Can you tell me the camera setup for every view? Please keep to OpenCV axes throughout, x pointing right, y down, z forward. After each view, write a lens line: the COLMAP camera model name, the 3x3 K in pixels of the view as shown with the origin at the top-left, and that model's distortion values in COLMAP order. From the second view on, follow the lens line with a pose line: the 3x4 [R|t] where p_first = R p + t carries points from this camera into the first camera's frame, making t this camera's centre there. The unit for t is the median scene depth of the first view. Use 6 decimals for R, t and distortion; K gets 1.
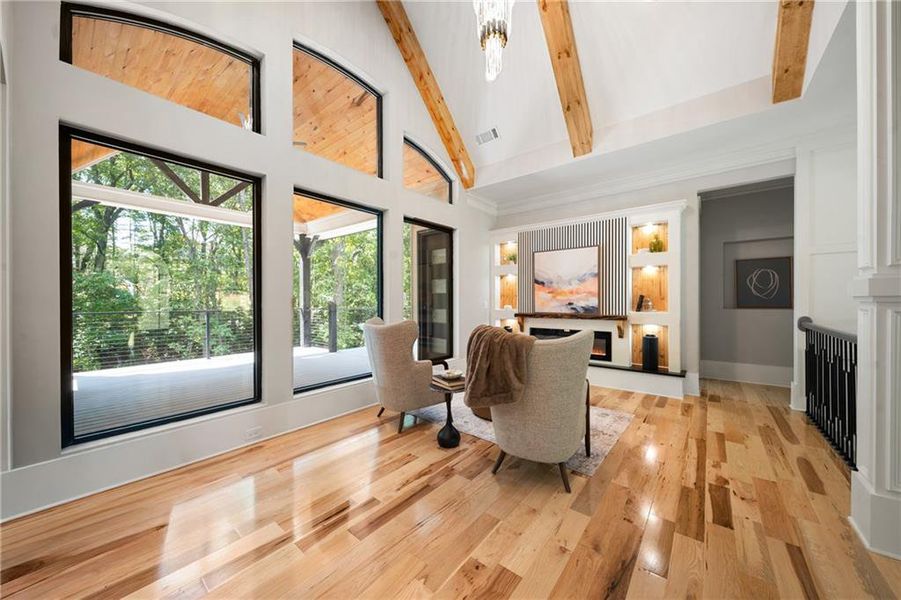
lens RADIAL K [[318.0, 0, 460.3], [0, 318.0, 300.8], [0, 0, 1]] dist [-0.001777, -0.000086]
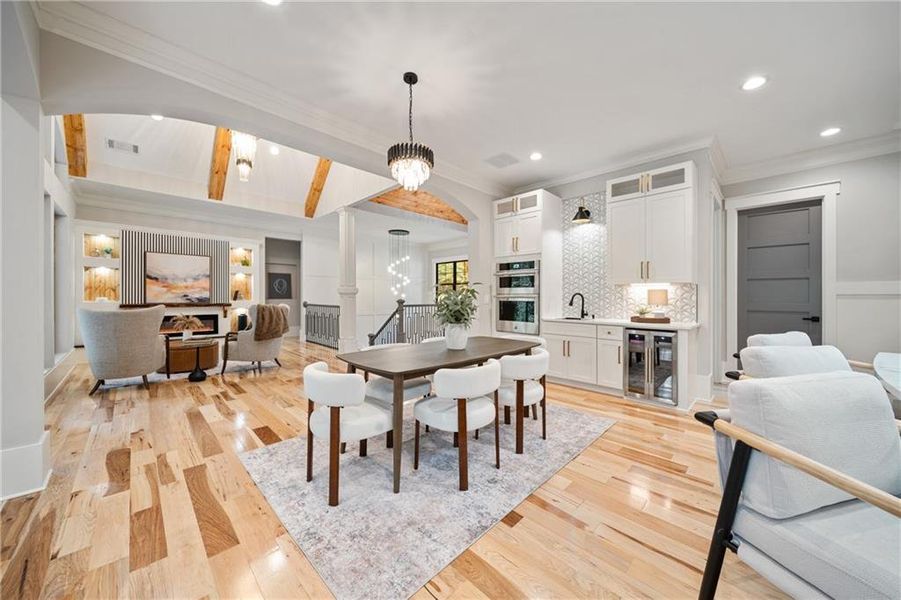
lens RADIAL K [[318.0, 0, 452.7], [0, 318.0, 297.0], [0, 0, 1]] dist [-0.001777, -0.000086]
pose [[0.120294, 0.006918, 0.992714, -0.883233], [0.002885, 0.999969, -0.007318, 0.028789], [-0.992734, 0.003744, 0.120270, -0.295024]]
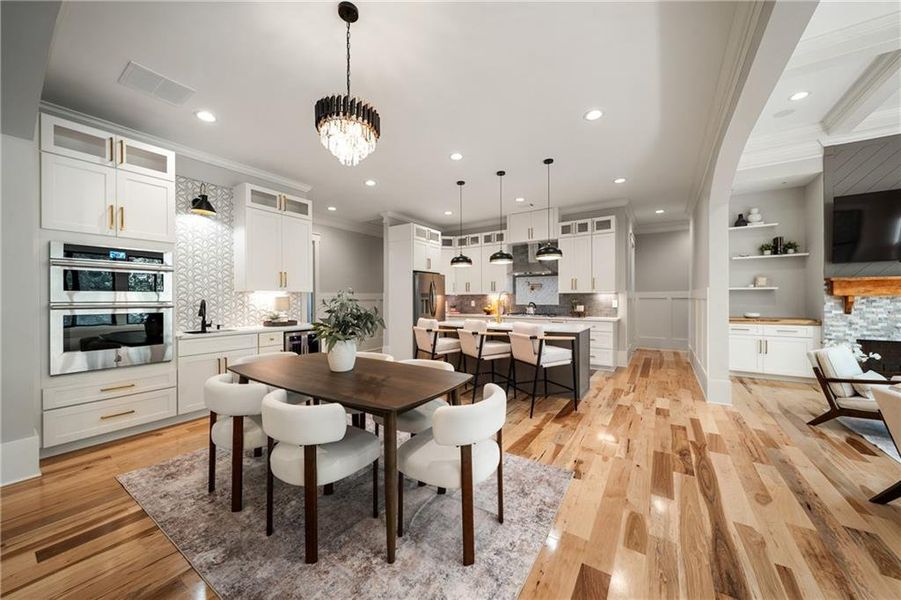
lens RADIAL K [[318.0, 0, 451.1], [0, 318.0, 301.4], [0, 0, 1]] dist [-0.001777, -0.000086]
pose [[-0.997300, 0.019354, -0.070833, 0.136993], [0.018360, 0.999724, 0.014657, -0.004827], [0.071098, 0.013317, -0.997380, 0.978308]]
